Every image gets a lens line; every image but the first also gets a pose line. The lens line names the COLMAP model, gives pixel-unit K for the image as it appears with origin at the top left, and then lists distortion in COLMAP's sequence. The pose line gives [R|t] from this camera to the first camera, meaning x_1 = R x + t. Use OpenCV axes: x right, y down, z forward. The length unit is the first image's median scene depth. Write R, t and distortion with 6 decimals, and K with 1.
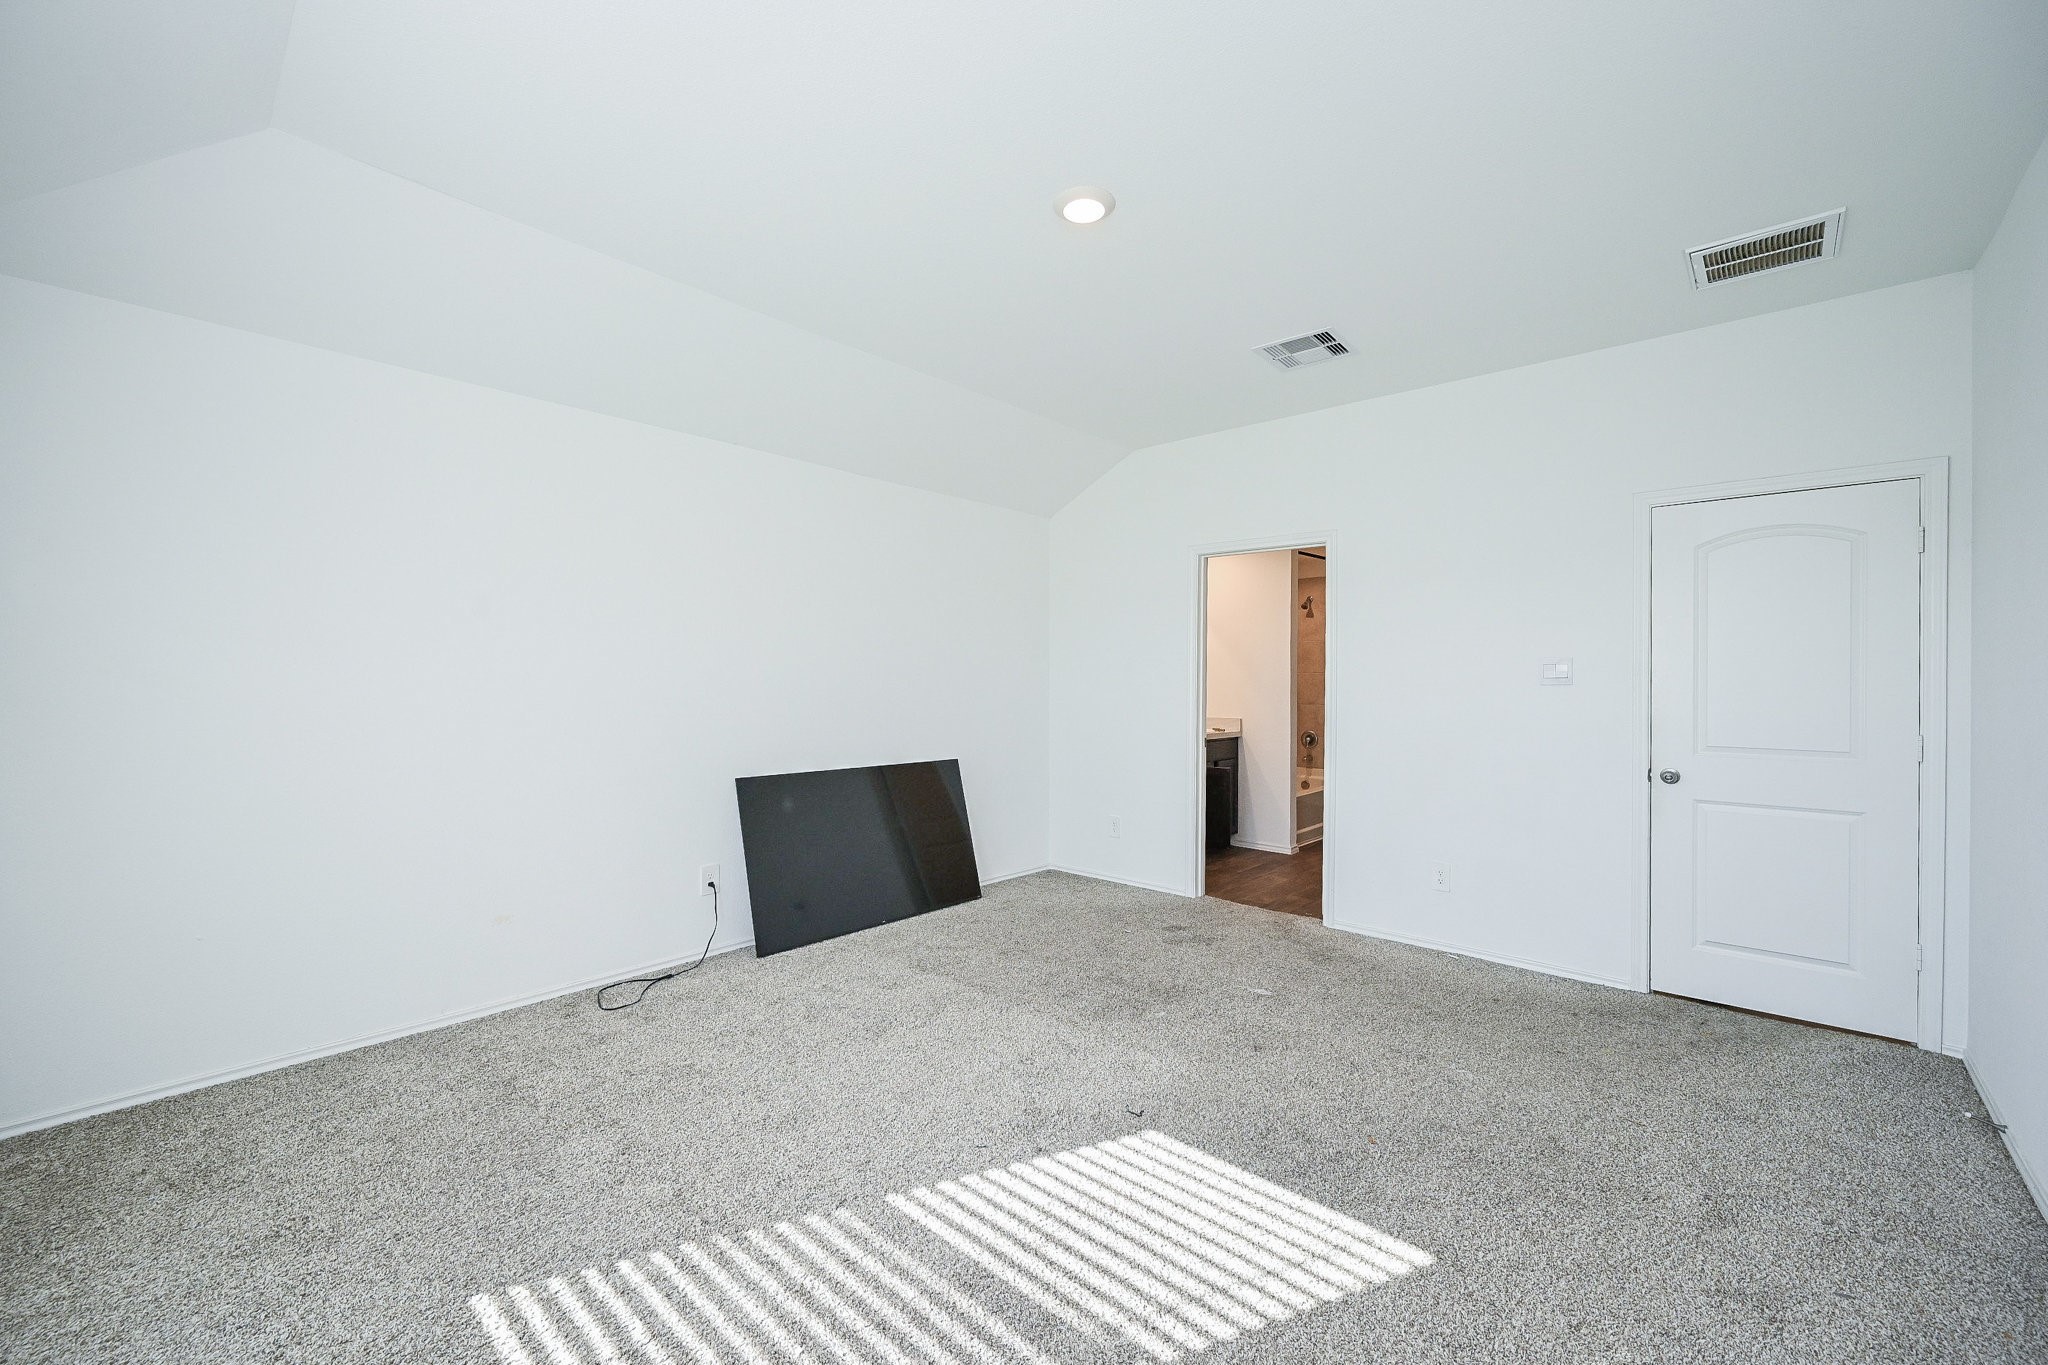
lens RADIAL K [[823.9, 0, 1021.3], [0, 823.9, 697.8], [0, 0, 1]] dist [0.008613, -0.000289]
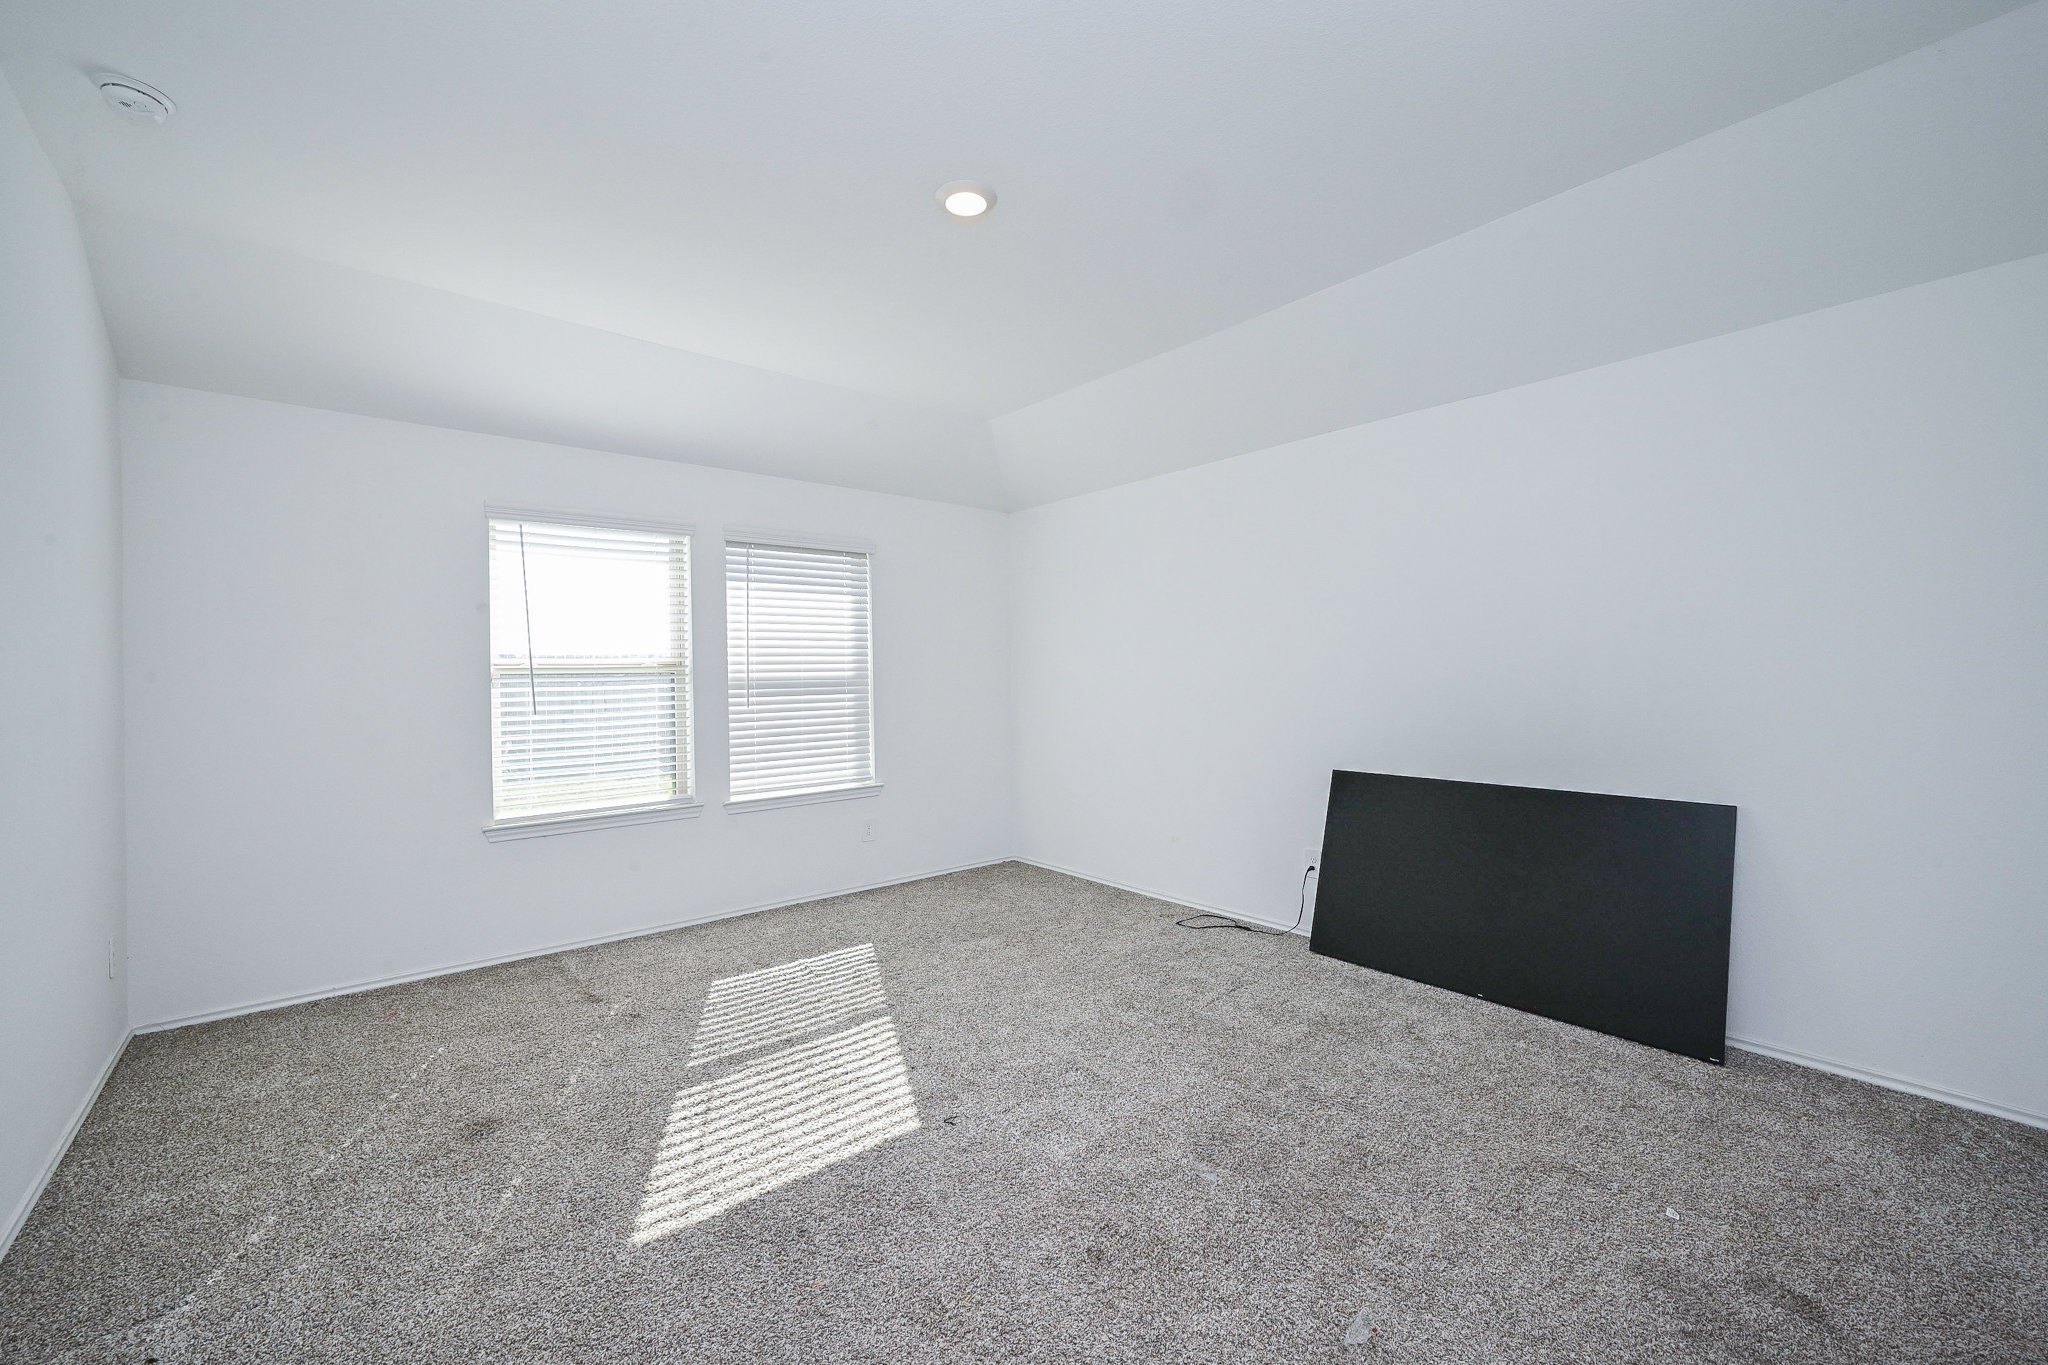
lens RADIAL K [[823.9, 0, 1022.2], [0, 823.9, 687.4], [0, 0, 1]] dist [0.008613, -0.000289]
pose [[-0.131911, 0.005552, -0.991246, 1.205230], [-0.016996, 0.999825, 0.007861, -0.001712], [0.991116, 0.017884, -0.131794, 1.349984]]
